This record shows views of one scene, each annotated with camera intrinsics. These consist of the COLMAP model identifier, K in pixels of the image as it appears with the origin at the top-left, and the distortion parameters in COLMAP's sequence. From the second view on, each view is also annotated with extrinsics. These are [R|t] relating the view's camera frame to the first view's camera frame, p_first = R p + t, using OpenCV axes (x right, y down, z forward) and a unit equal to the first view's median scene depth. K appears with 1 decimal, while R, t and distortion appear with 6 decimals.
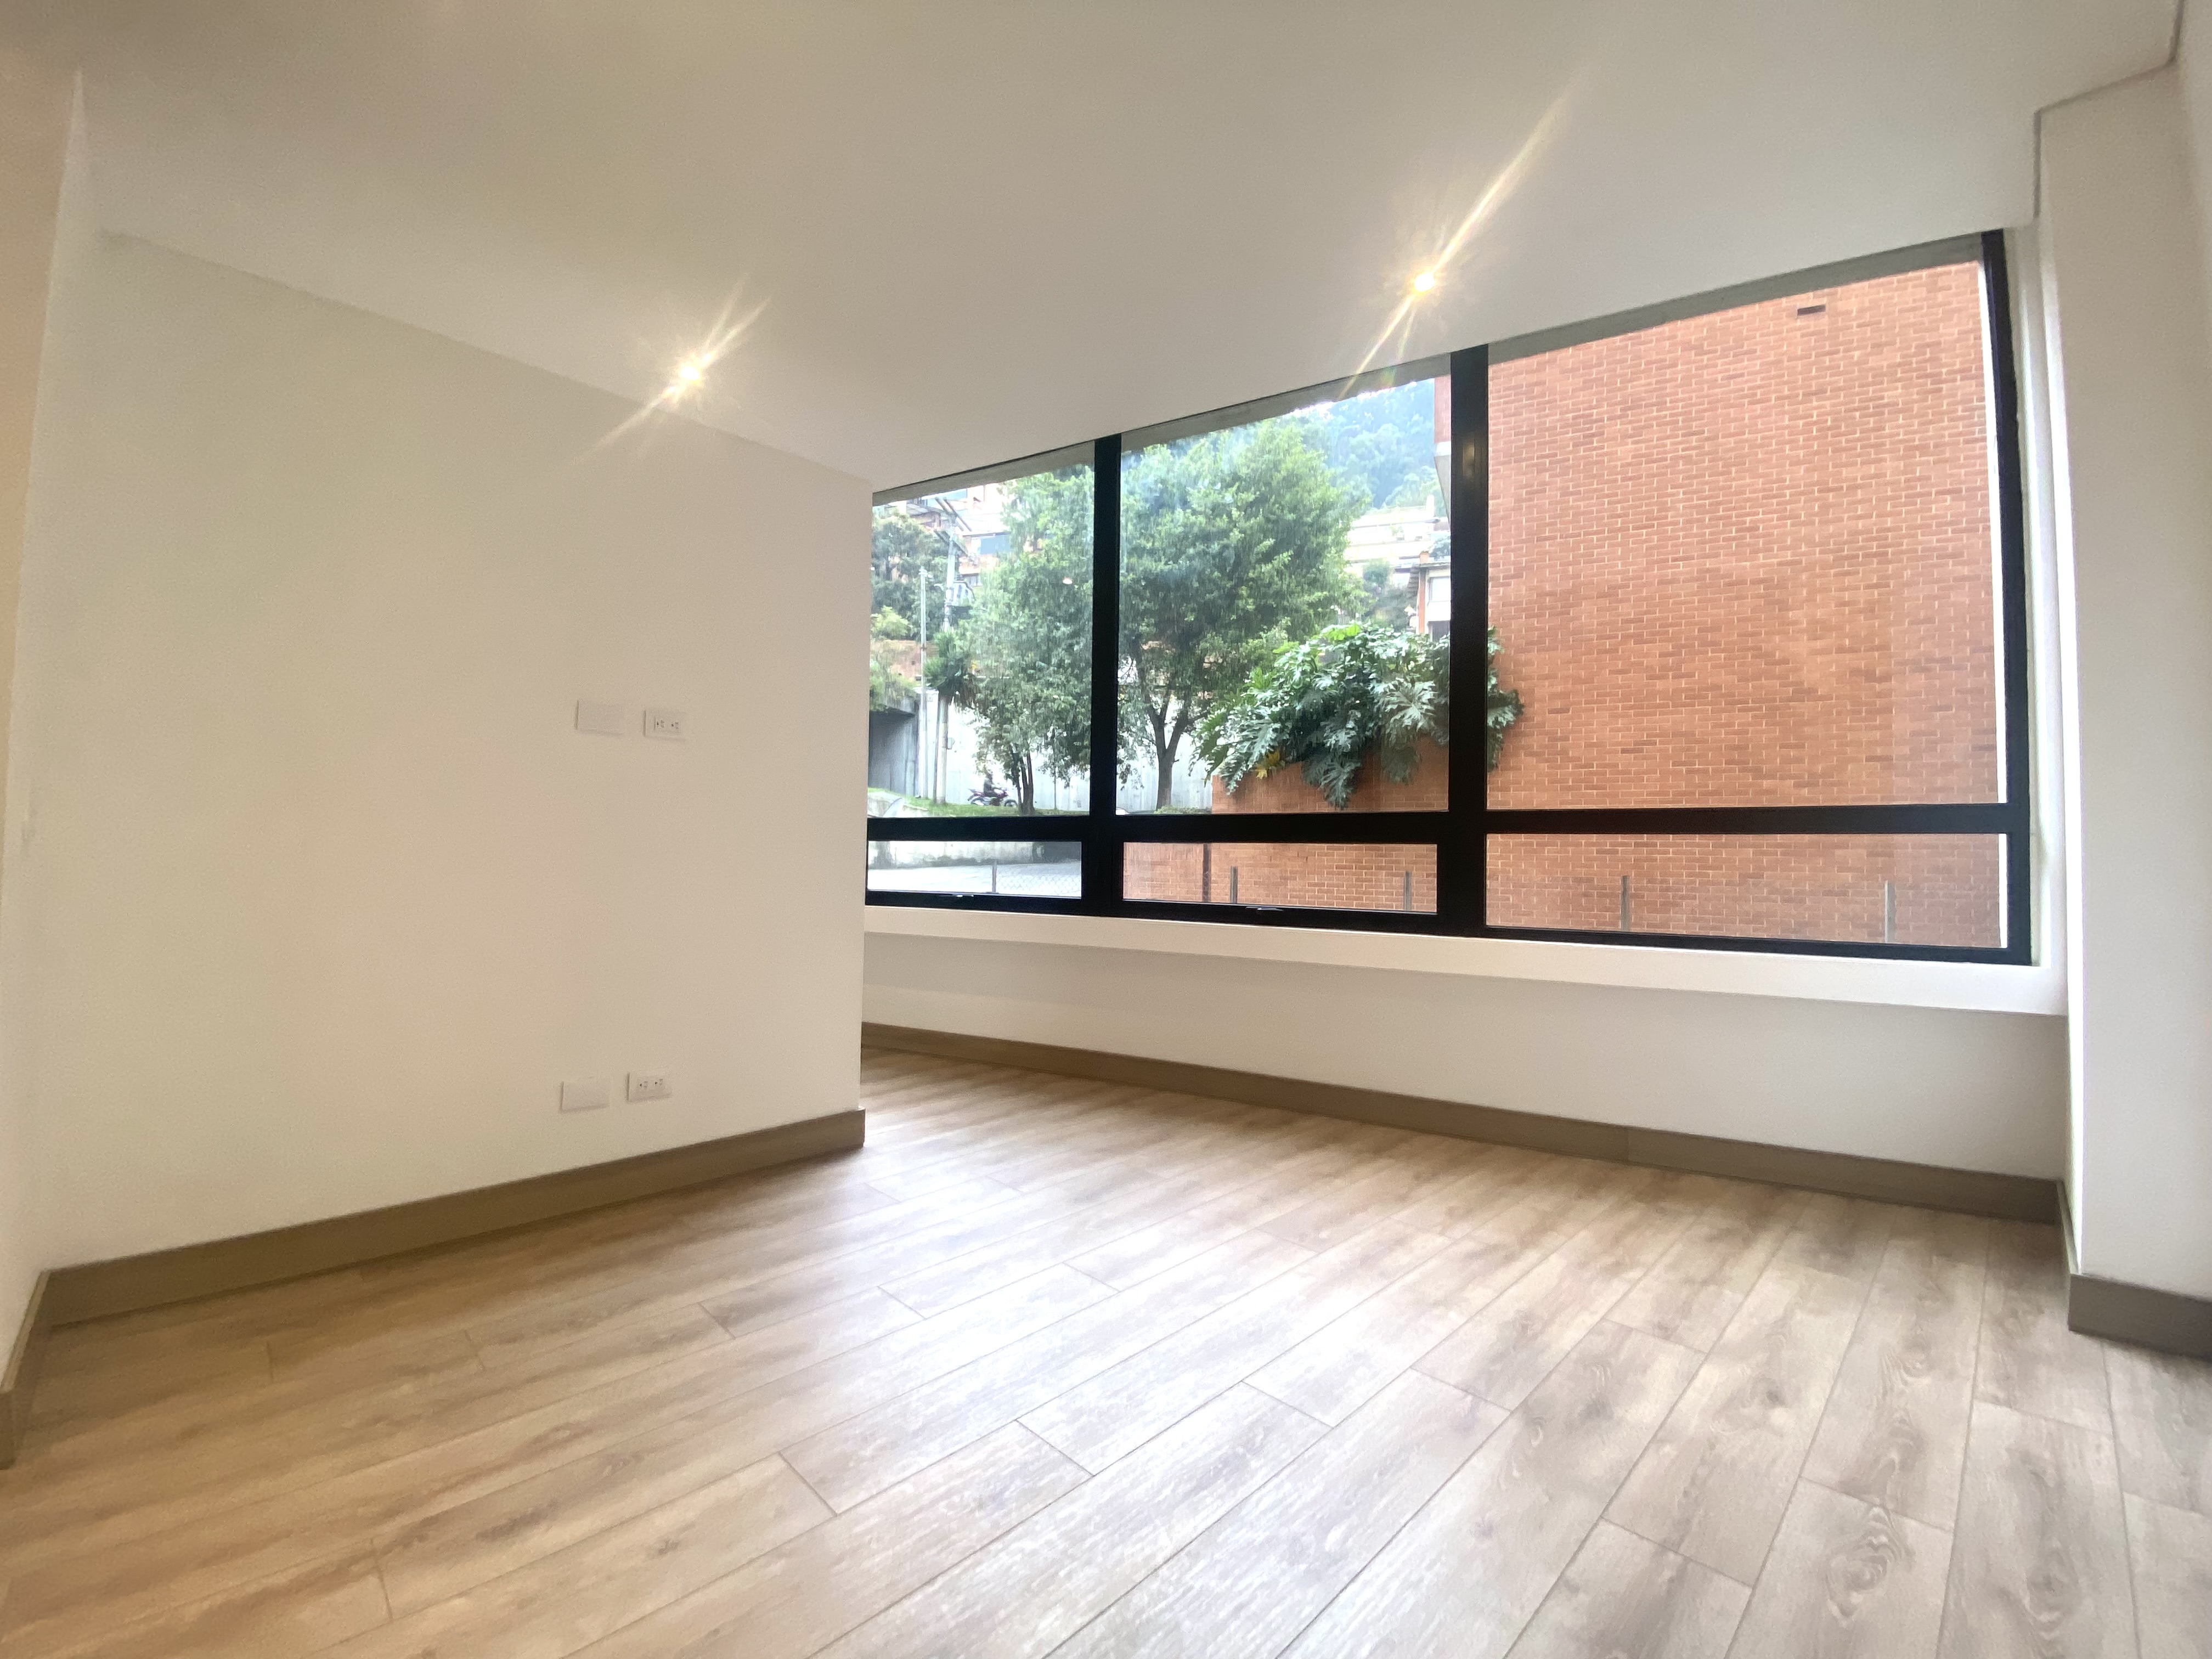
lens RADIAL K [[878.0, 0, 1106.0], [0, 878.0, 829.5], [0, 0, 1]] dist [0.029593, -0.028123]
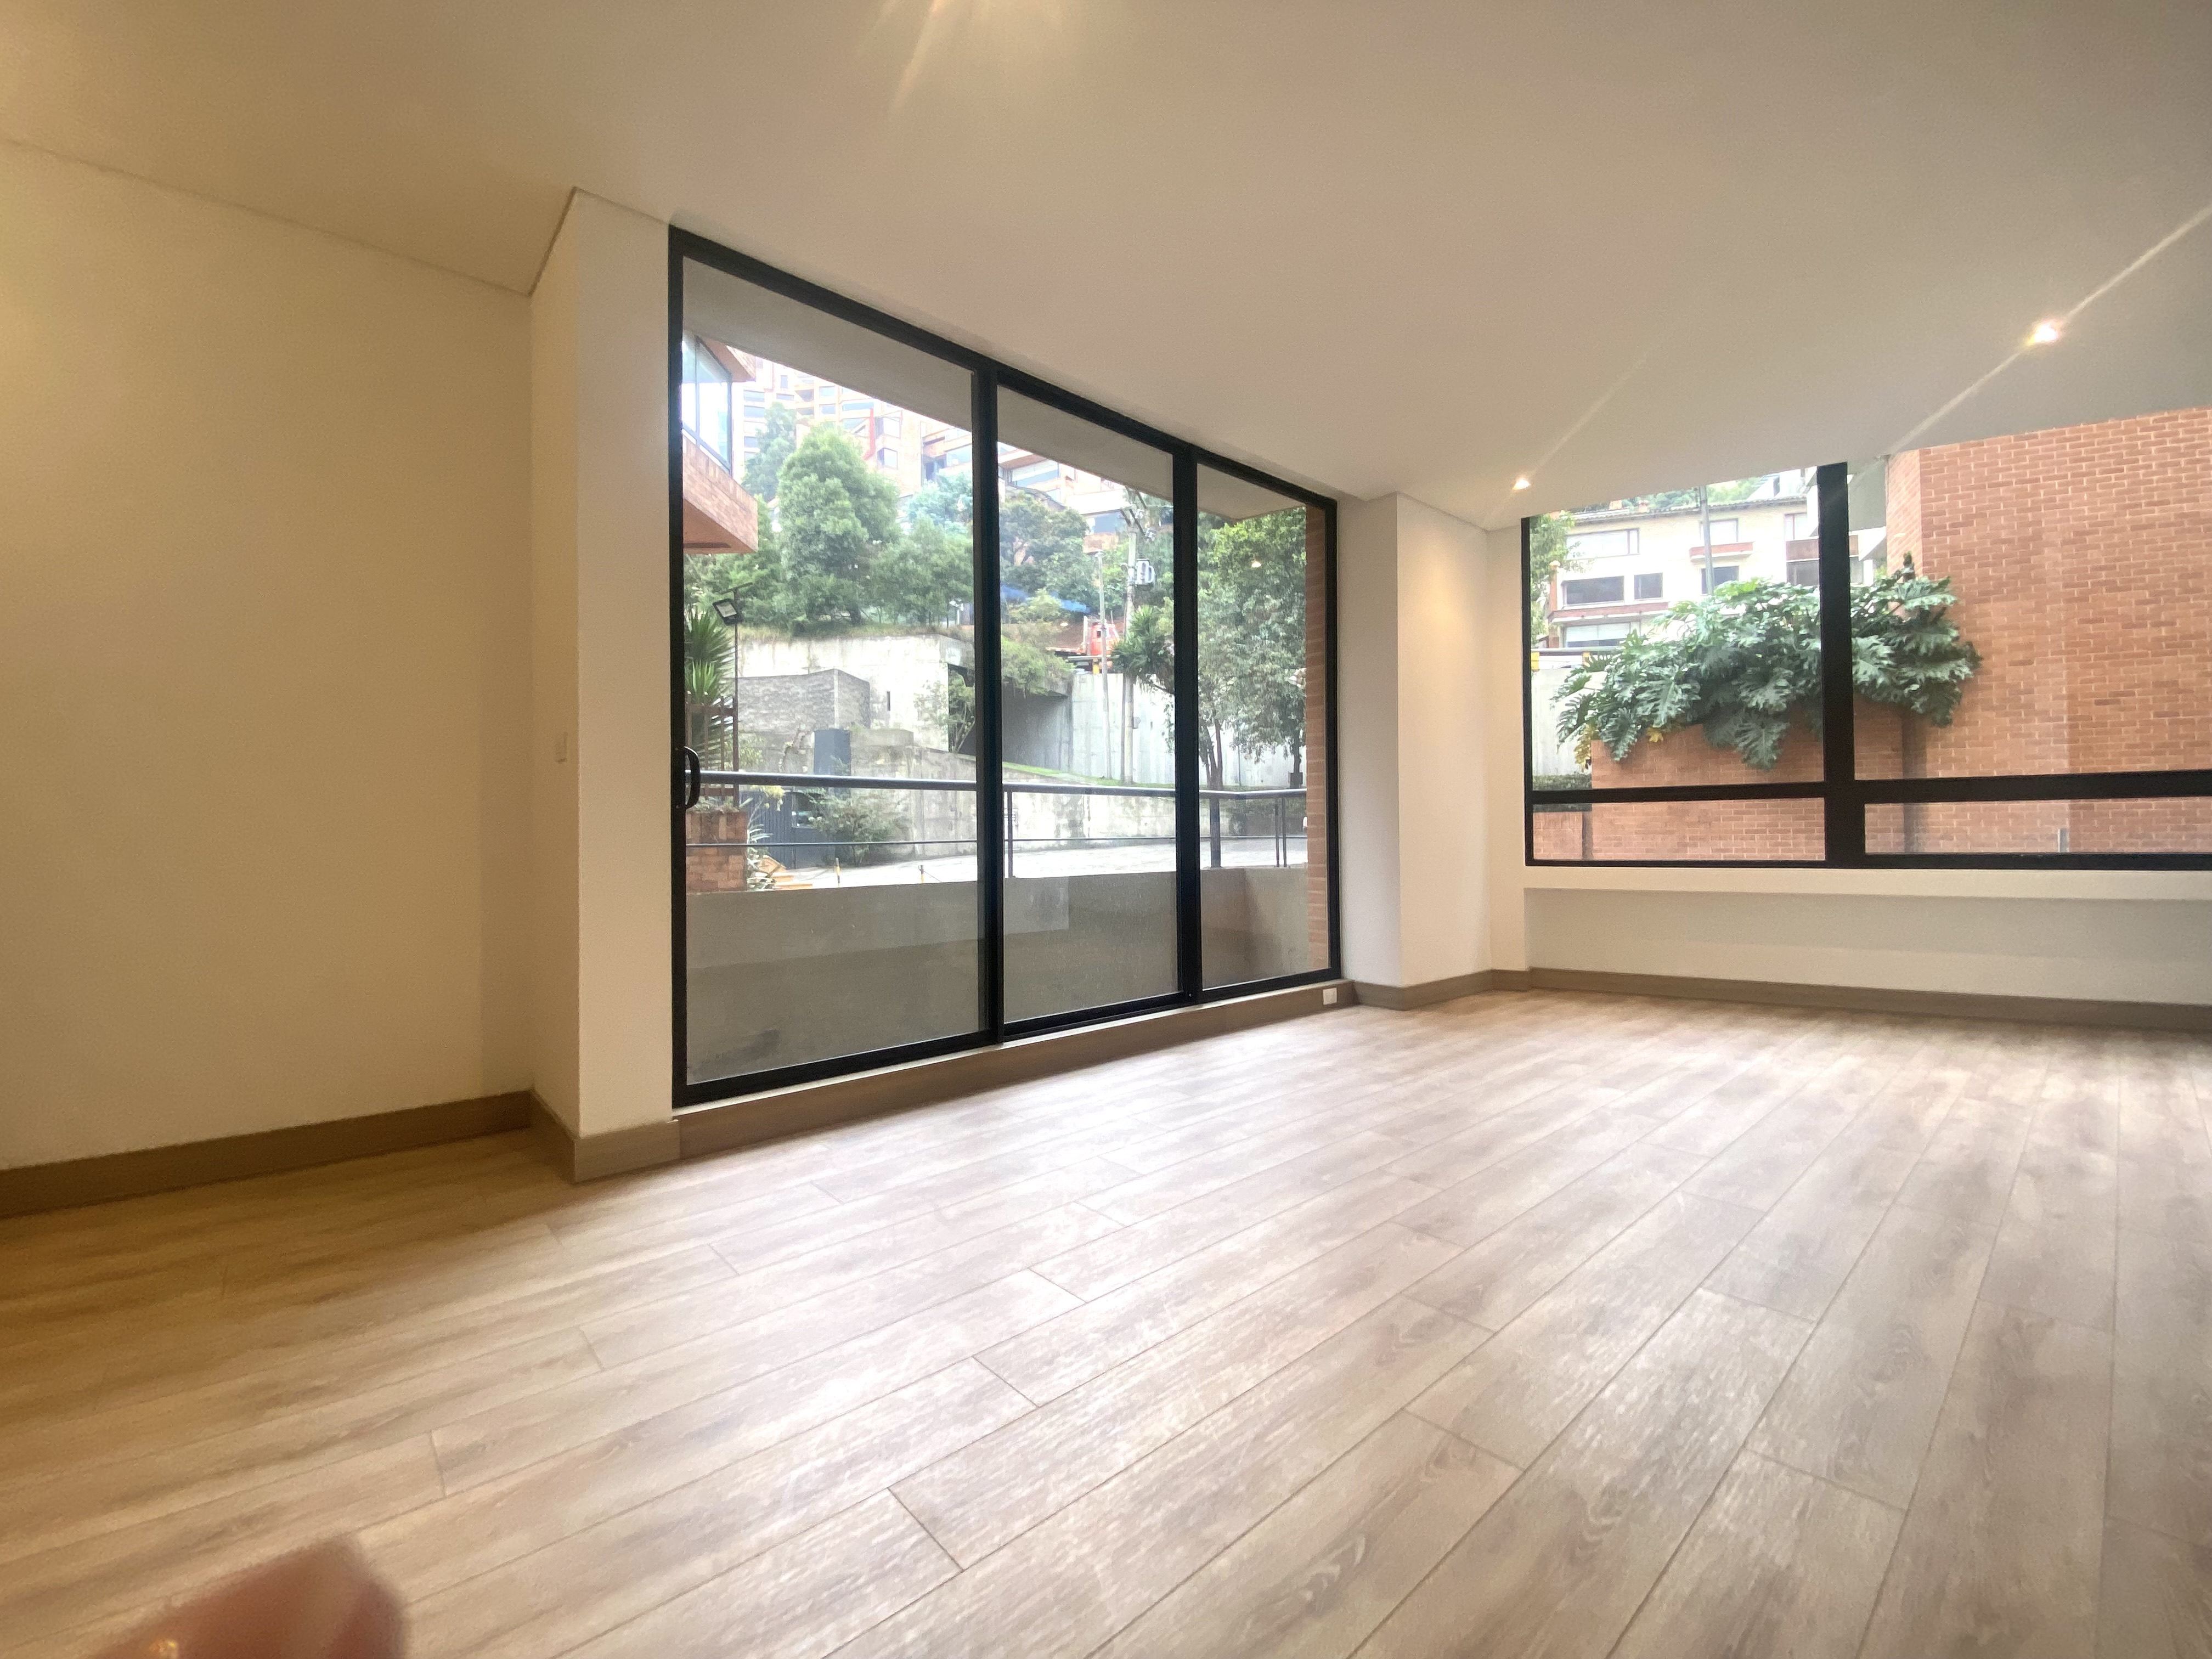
lens RADIAL K [[875.0, 0, 1106.0], [0, 875.0, 829.5], [0, 0, 1]] dist [0.001896, -0.011913]
pose [[0.998705, -0.024868, -0.044388, -0.448441], [0.025918, 0.999394, 0.023230, -0.000110], [0.043784, -0.024351, 0.998744, 0.011267]]
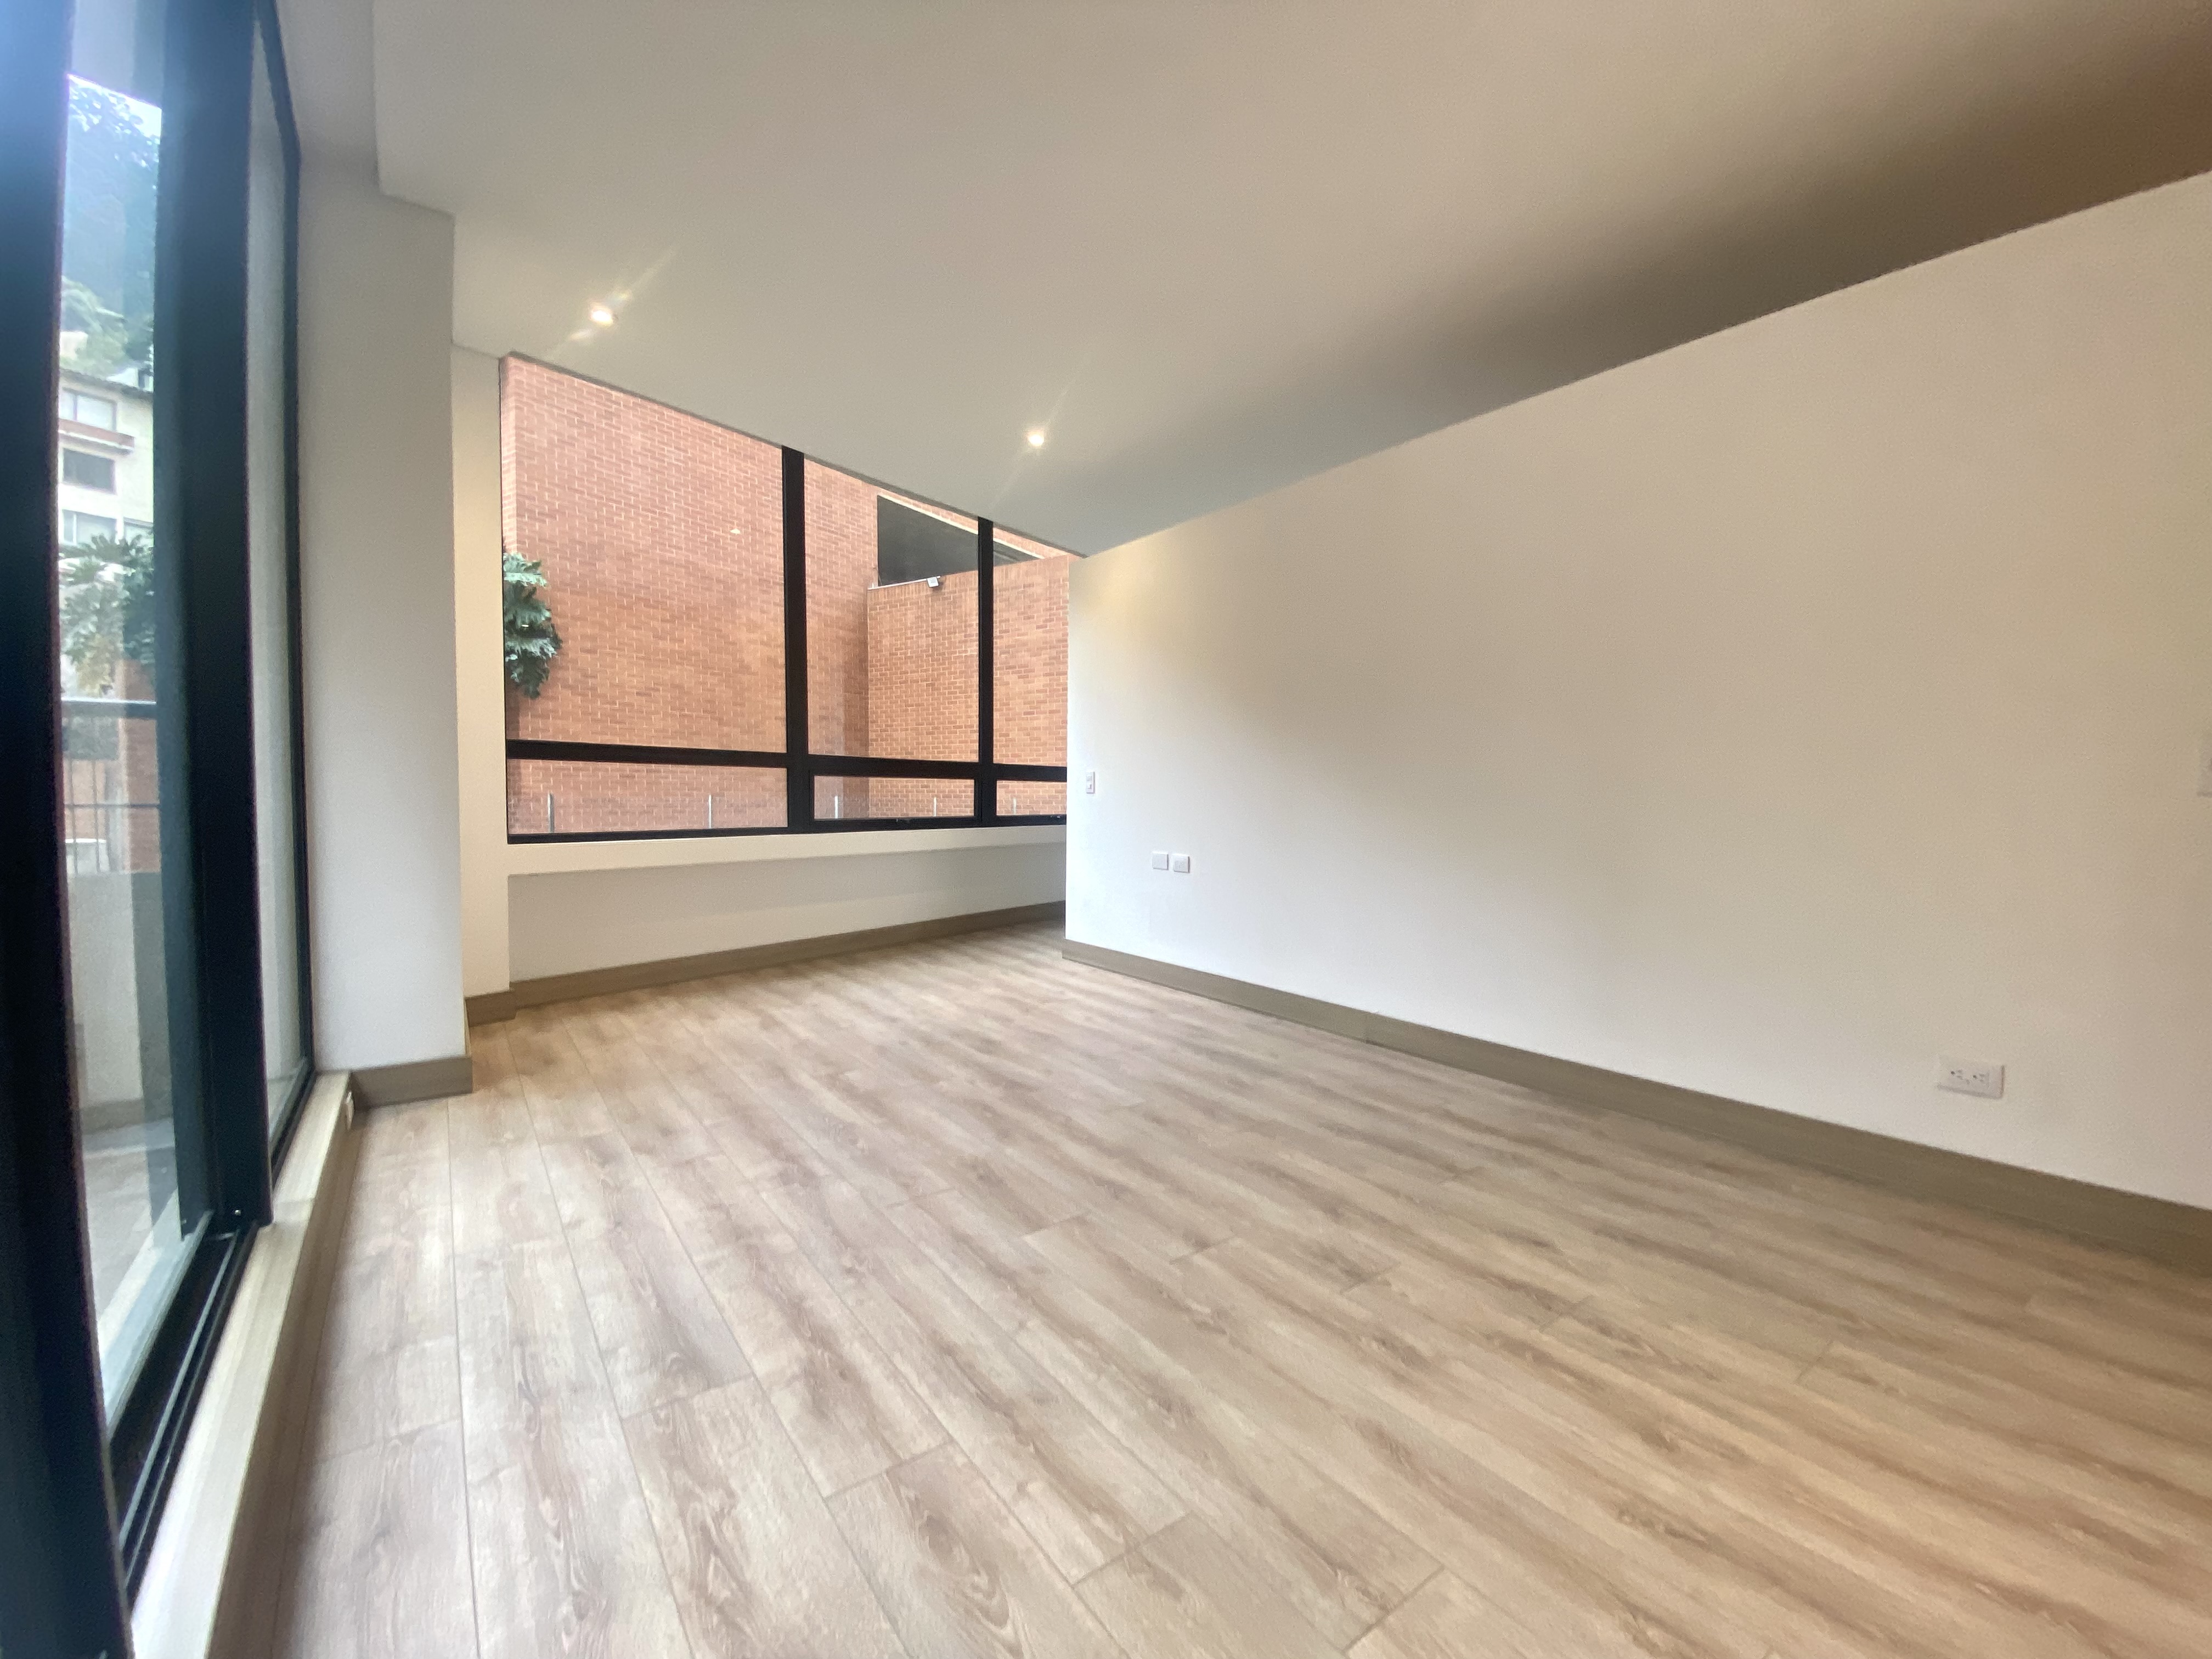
lens RADIAL K [[895.3, 0, 1106.0], [0, 895.3, 829.5], [0, 0, 1]] dist [0.000336, -0.000103]
pose [[0.153242, -0.051959, 0.986822, -0.527080], [-0.037585, 0.997588, 0.058363, 0.001297], [-0.987474, -0.046033, 0.150919, 0.165447]]
